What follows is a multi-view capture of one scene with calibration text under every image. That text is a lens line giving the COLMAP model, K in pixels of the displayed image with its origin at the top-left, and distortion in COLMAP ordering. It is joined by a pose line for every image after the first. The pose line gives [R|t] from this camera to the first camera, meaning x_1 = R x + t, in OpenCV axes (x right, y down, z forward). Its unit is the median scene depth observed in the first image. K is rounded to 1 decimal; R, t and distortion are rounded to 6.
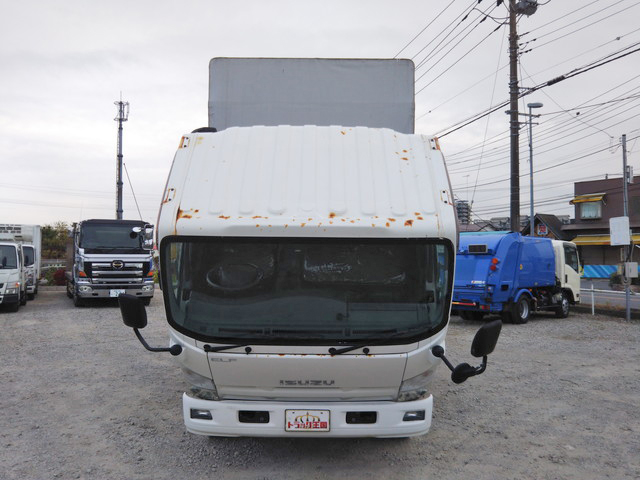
lens RADIAL K [[555.1, 0, 320.0], [0, 555.1, 240.0], [0, 0, 1]] dist [-0.031148, -0.010265]
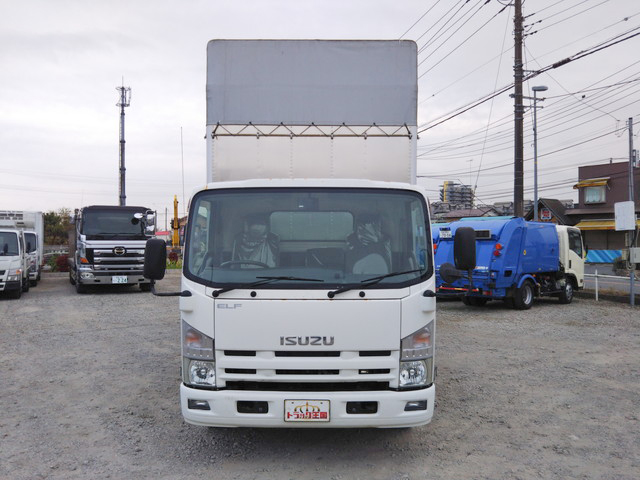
lens RADIAL K [[555.1, 0, 320.0], [0, 555.1, 240.0], [0, 0, 1]] dist [-0.031148, -0.010265]
pose [[0.999982, -0.002812, -0.005367, 0.002719], [0.002954, 0.999645, 0.026484, -0.001396], [0.005290, -0.026500, 0.999635, 0.011229]]
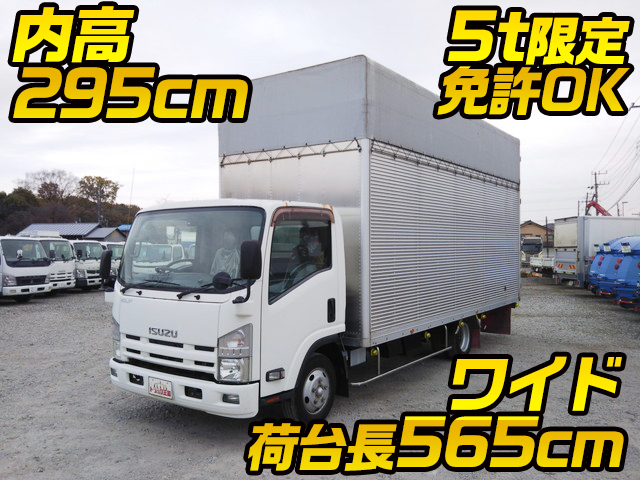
lens RADIAL K [[555.1, 0, 320.0], [0, 555.1, 240.0], [0, 0, 1]] dist [-0.031148, -0.010265]
pose [[0.814902, -0.011492, -0.579485, 0.448727], [0.017178, 0.999843, 0.004328, -0.000920], [0.579345, -0.013481, 0.814971, 0.095262]]
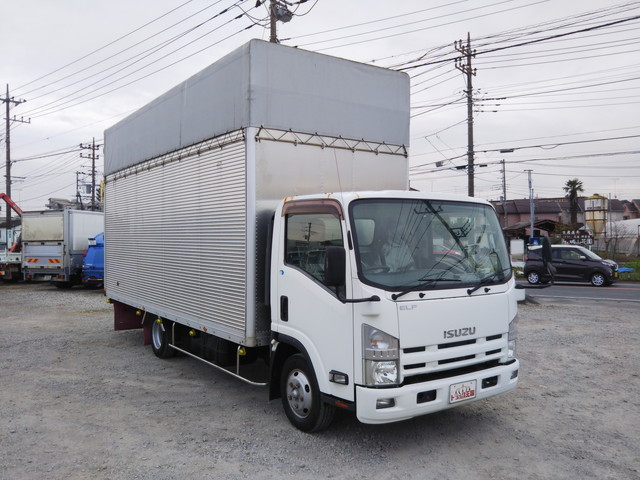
lens RADIAL K [[555.1, 0, 320.0], [0, 555.1, 240.0], [0, 0, 1]] dist [-0.031148, -0.010265]
pose [[0.829796, -0.006498, 0.558028, -0.416944], [-0.007577, 0.999709, 0.022908, -0.006613], [-0.558015, -0.023237, 0.829506, 0.098450]]
